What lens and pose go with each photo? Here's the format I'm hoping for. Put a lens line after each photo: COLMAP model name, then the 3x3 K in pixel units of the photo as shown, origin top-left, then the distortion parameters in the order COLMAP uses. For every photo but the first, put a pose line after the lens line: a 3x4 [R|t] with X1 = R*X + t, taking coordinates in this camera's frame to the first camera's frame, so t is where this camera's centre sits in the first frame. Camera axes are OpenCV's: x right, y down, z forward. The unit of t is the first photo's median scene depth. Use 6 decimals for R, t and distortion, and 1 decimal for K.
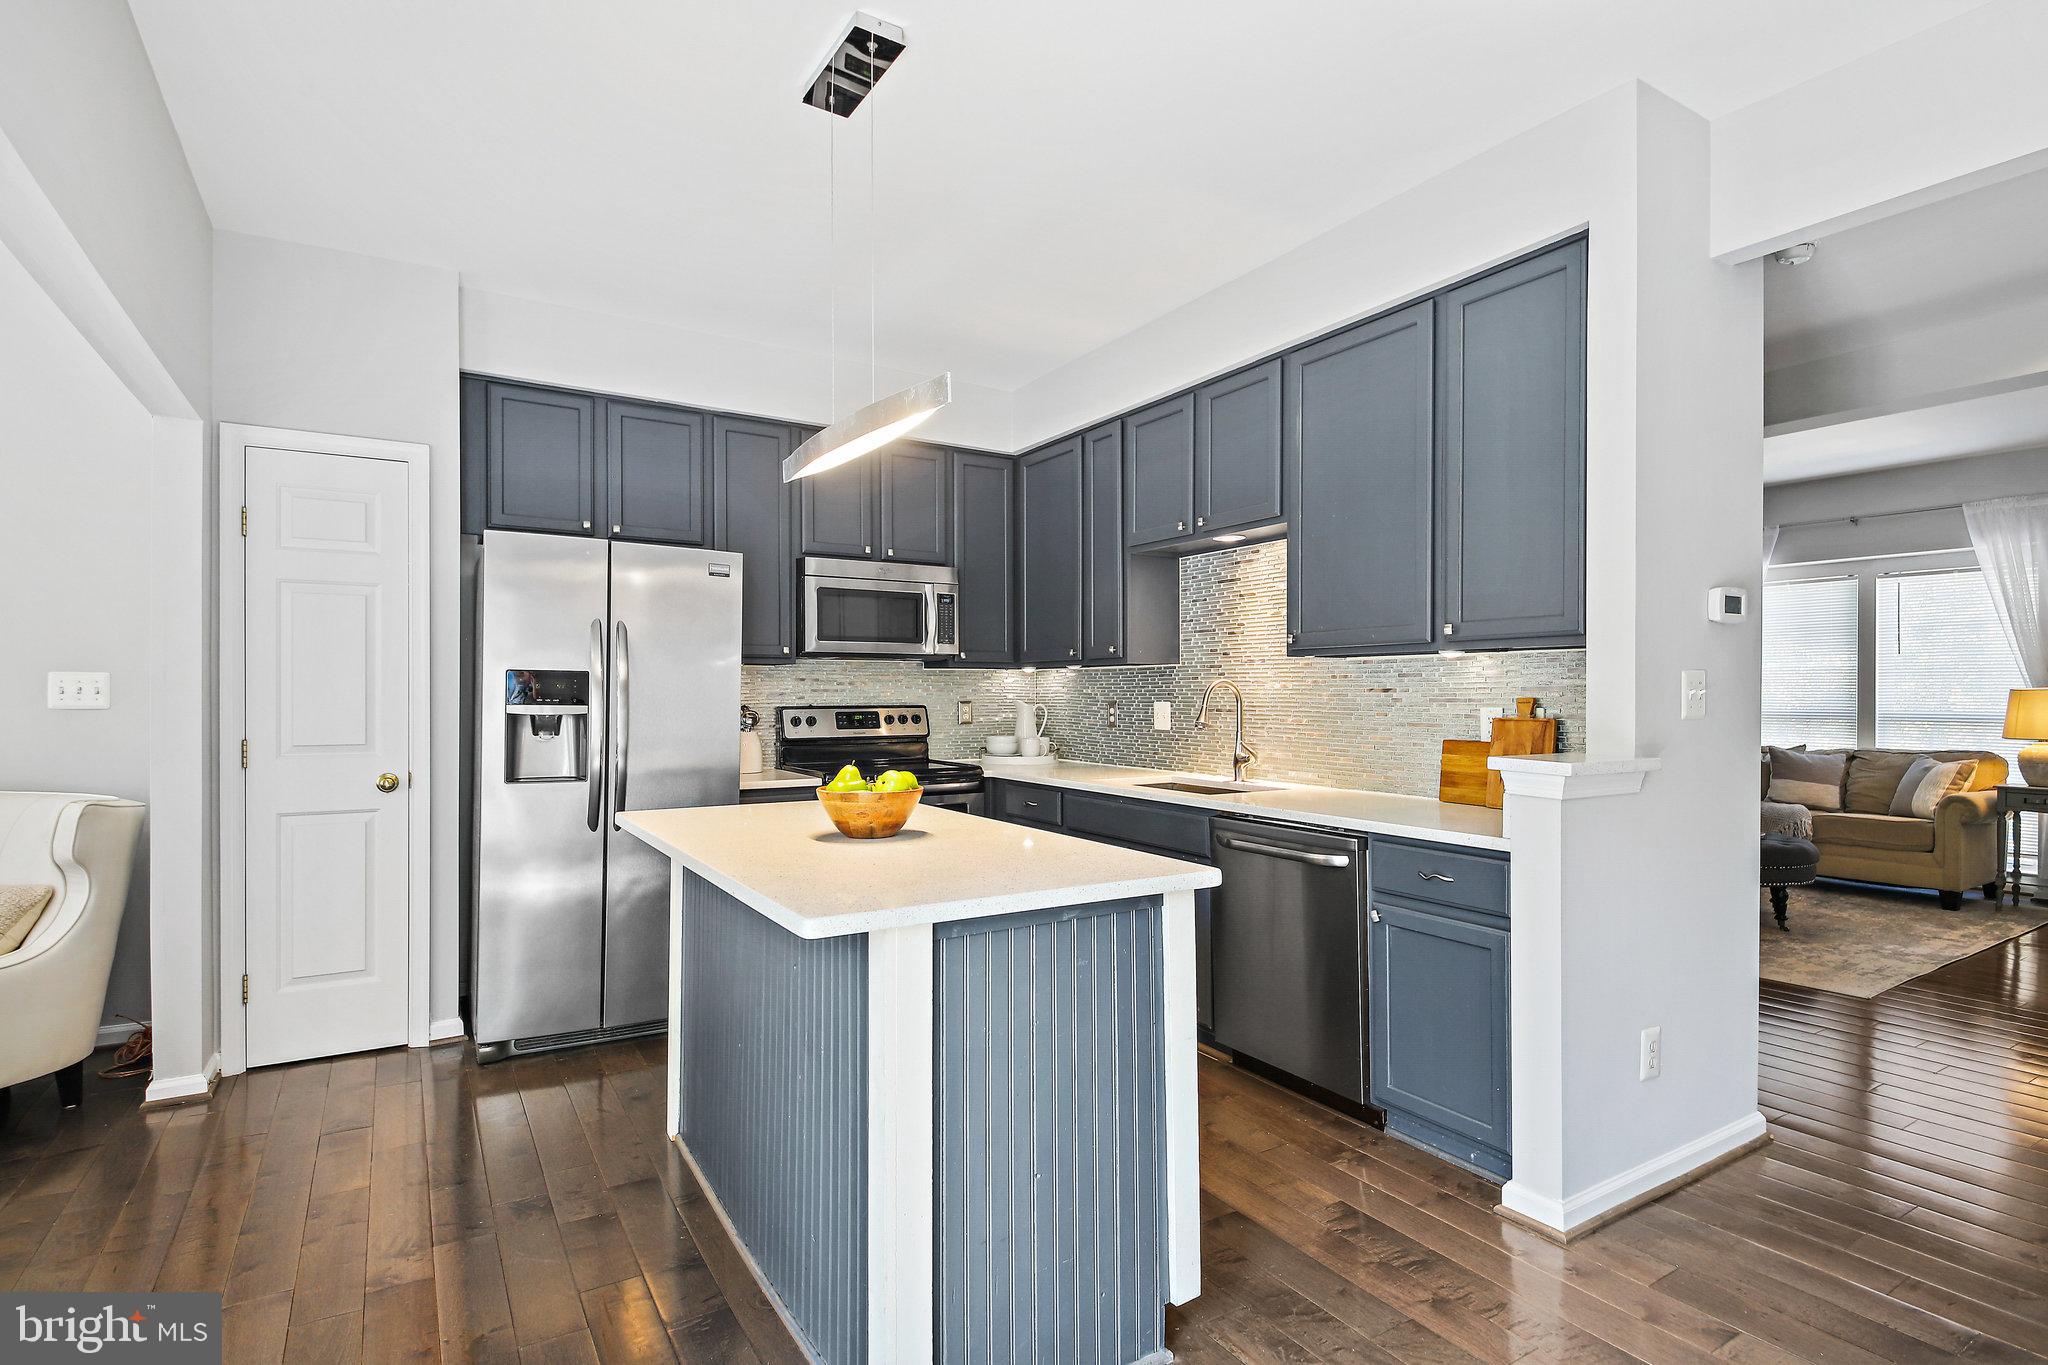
lens RADIAL K [[1030.4, 0, 1024.2], [0, 1030.4, 686.5], [0, 0, 1]] dist [0.038152, -0.028723]
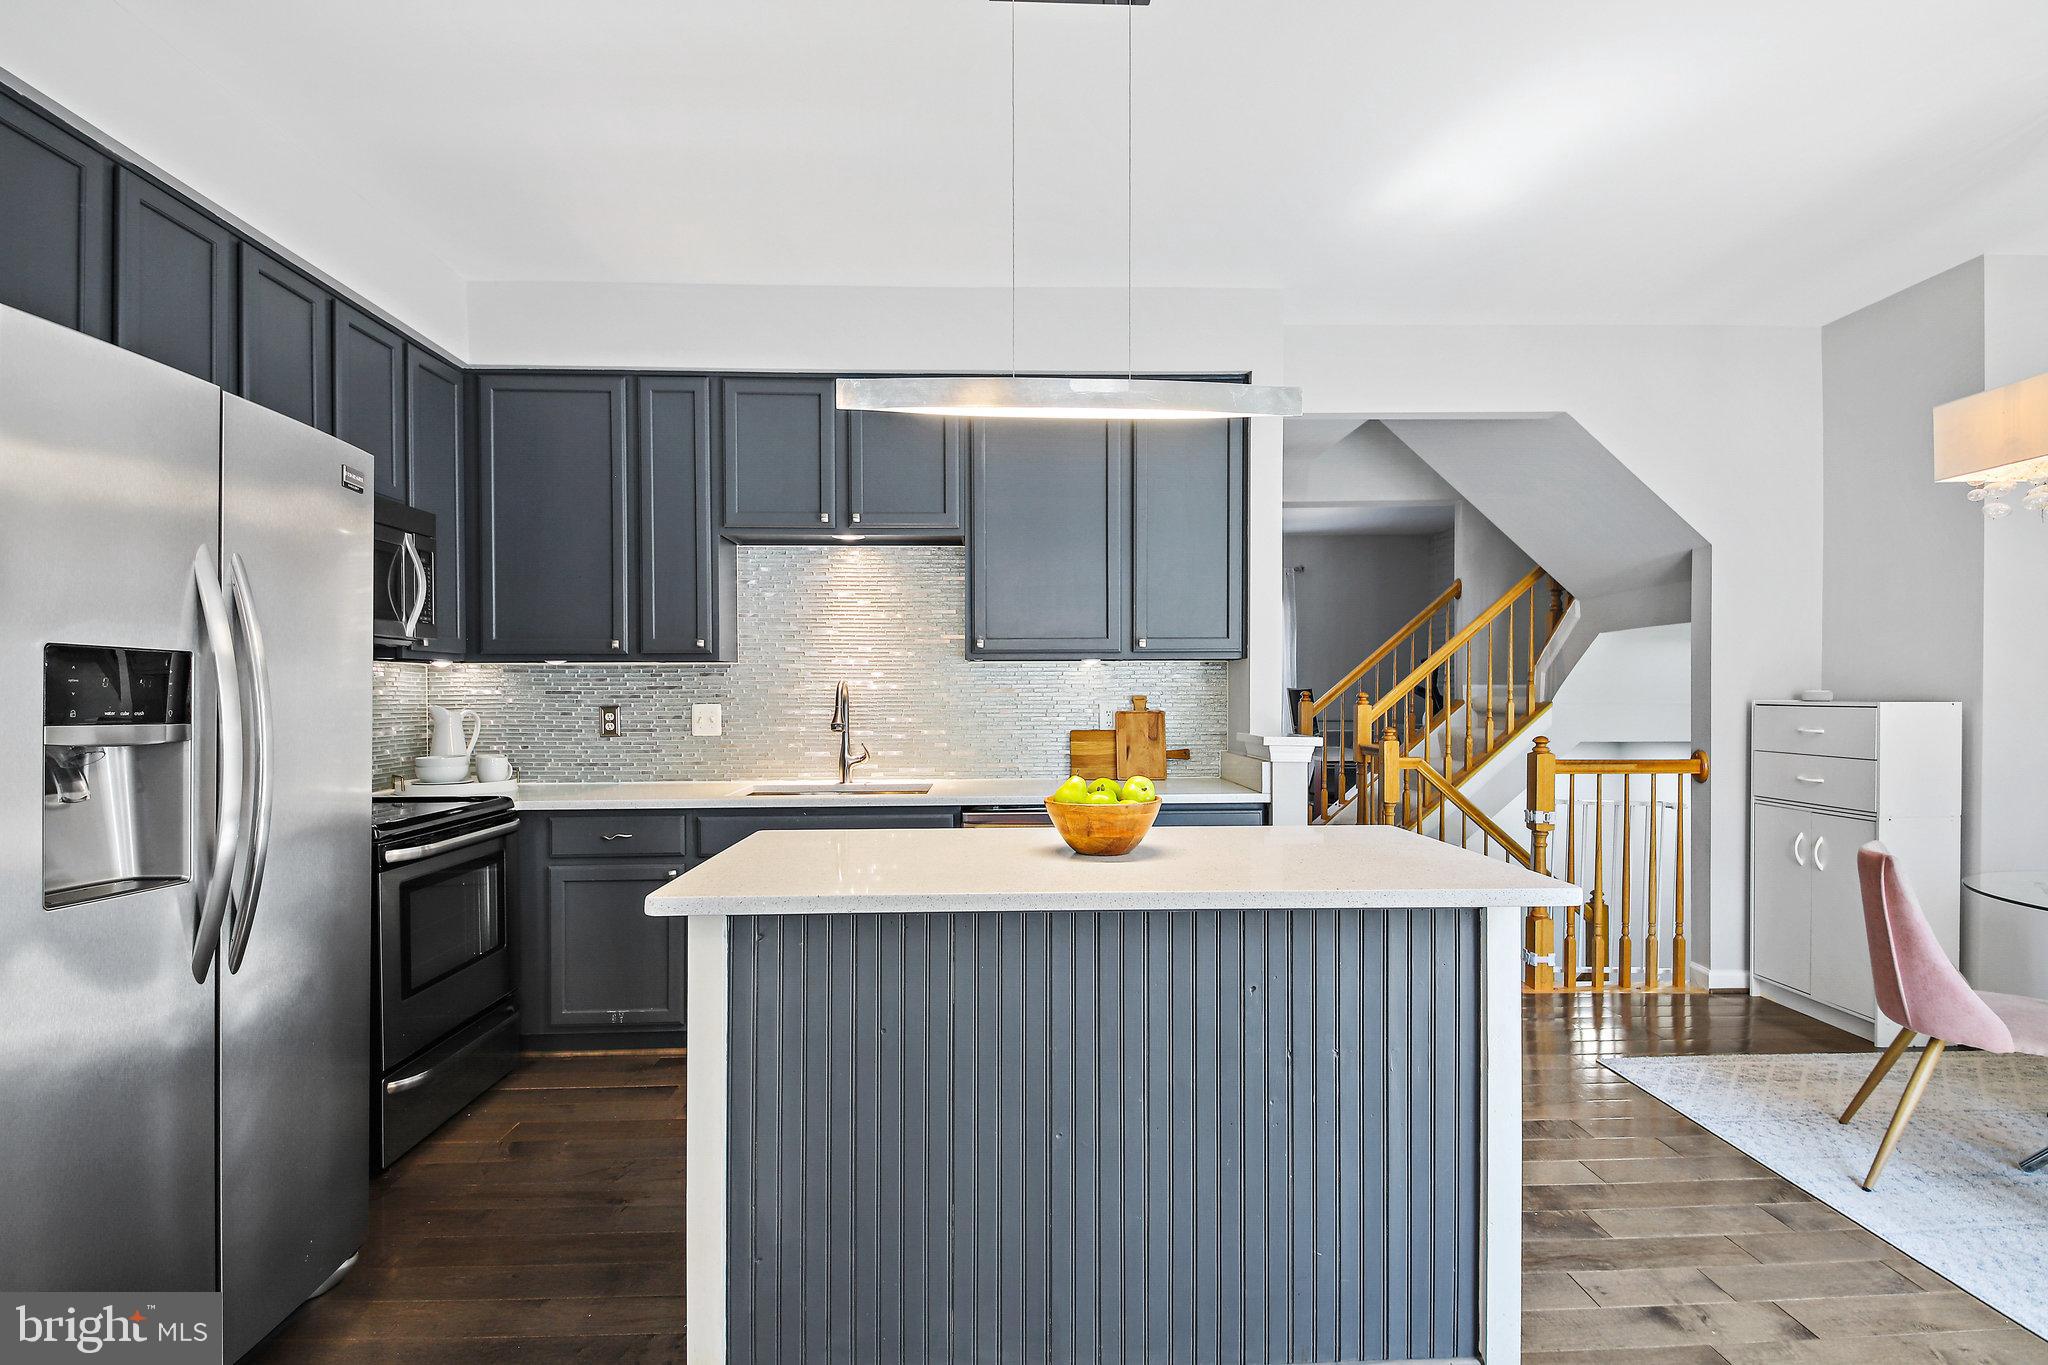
lens RADIAL K [[1030.4, 0, 1017.6], [0, 1030.4, 689.4], [0, 0, 1]] dist [0.038152, -0.028723]
pose [[0.490526, -0.003246, 0.871421, -0.677460], [-0.001999, 0.999986, 0.004850, -0.003588], [-0.871424, -0.004122, 0.490513, 0.440493]]
